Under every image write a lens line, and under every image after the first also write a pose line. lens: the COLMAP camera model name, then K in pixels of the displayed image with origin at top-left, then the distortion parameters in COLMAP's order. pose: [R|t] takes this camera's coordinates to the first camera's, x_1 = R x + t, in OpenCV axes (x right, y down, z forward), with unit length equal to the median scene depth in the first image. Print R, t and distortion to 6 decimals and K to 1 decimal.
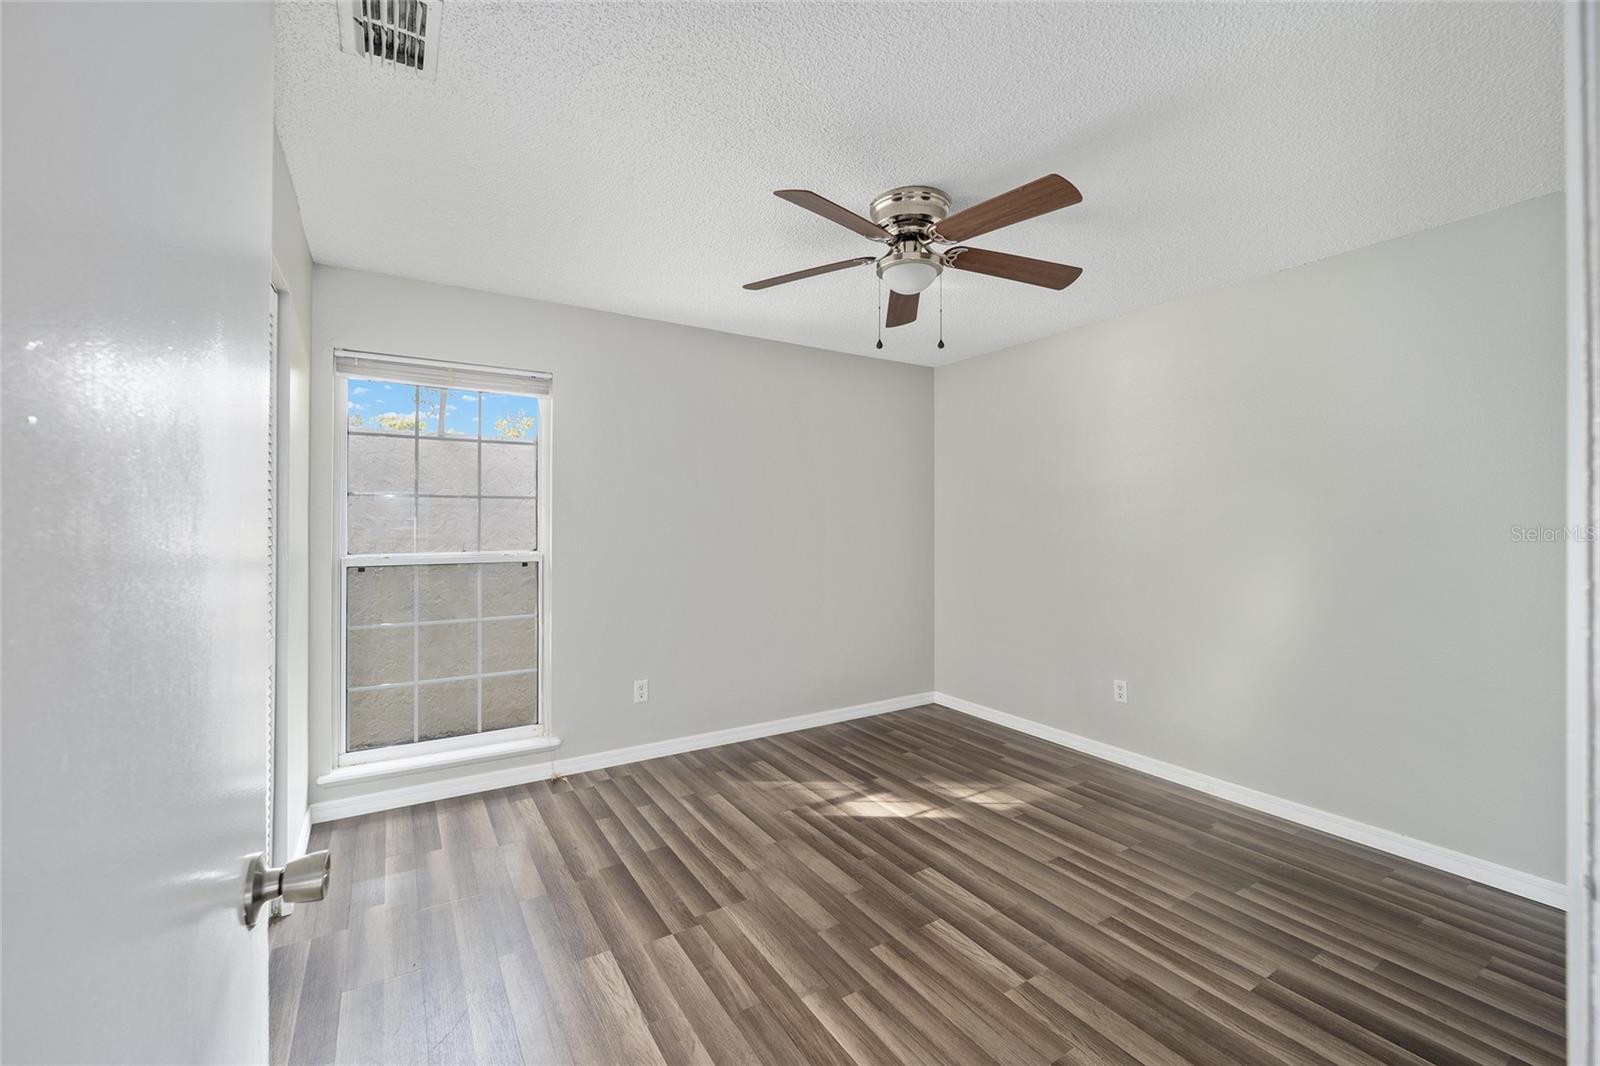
lens RADIAL K [[644.4, 0, 794.7], [0, 644.4, 529.8], [0, 0, 1]] dist [-0.013186, -0.000066]
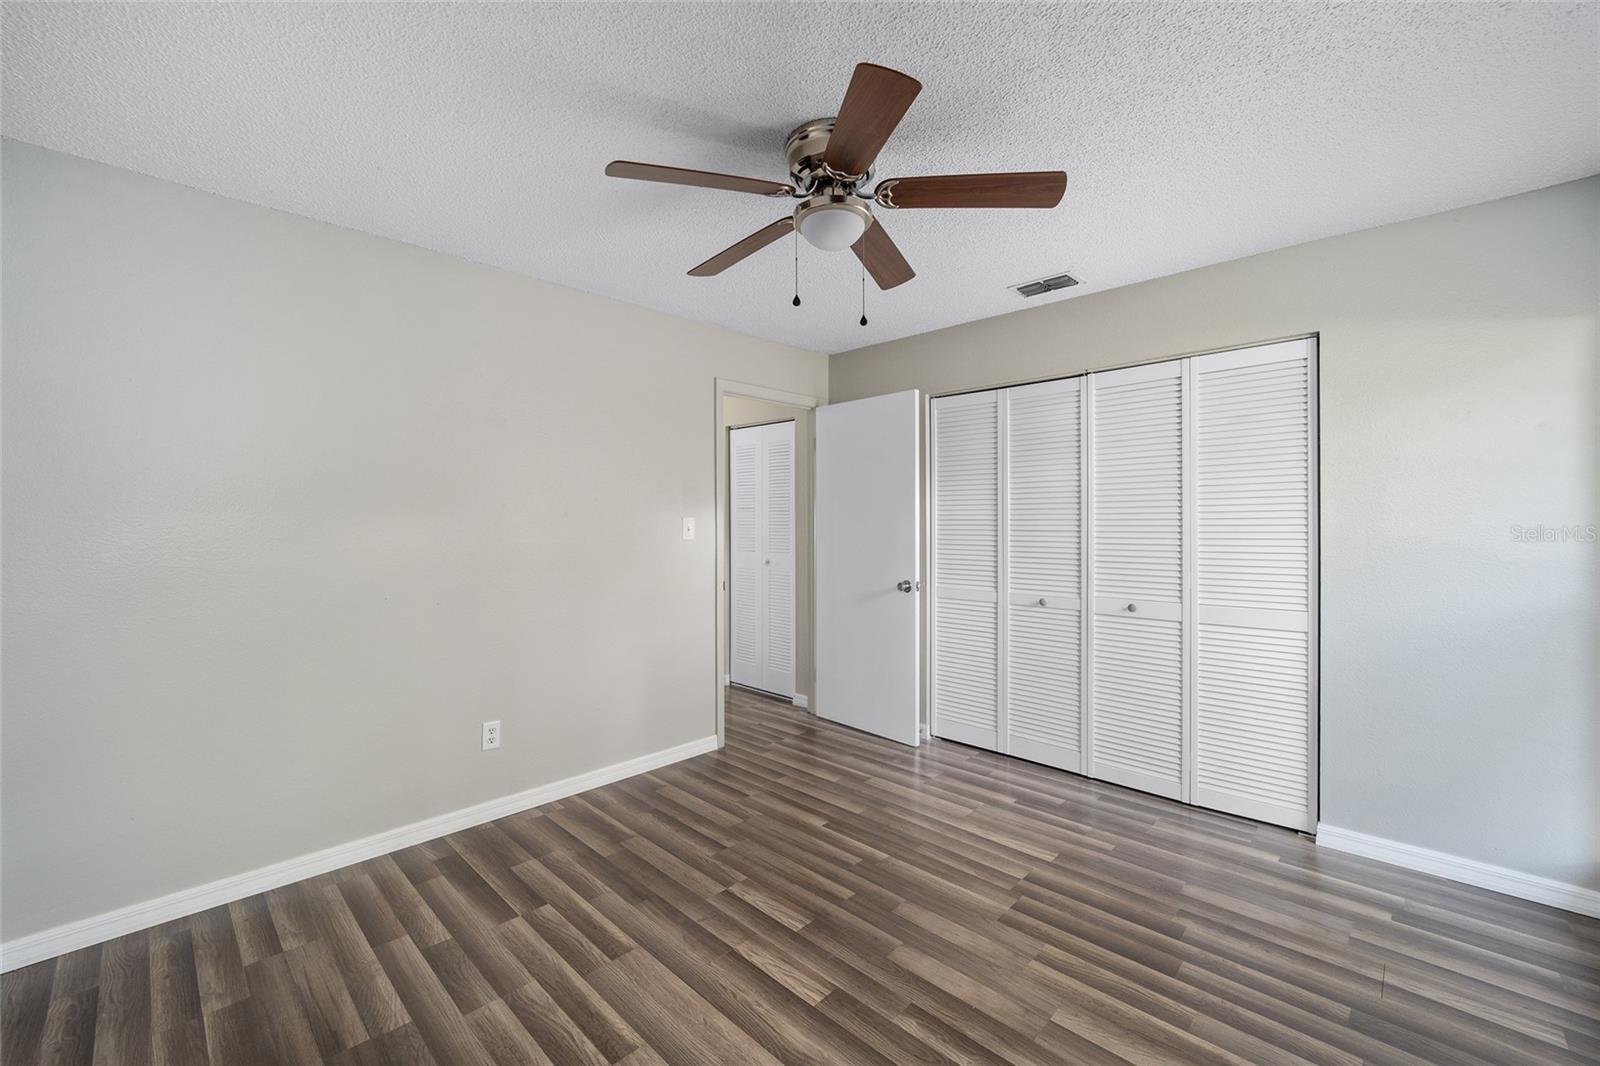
lens RADIAL K [[644.4, 0, 794.7], [0, 644.4, 529.8], [0, 0, 1]] dist [-0.013186, -0.000066]
pose [[-0.970729, 0.005511, -0.240116, 0.465005], [-0.000130, 0.999724, 0.023472, -0.021320], [0.240179, 0.022817, -0.970460, 1.949778]]
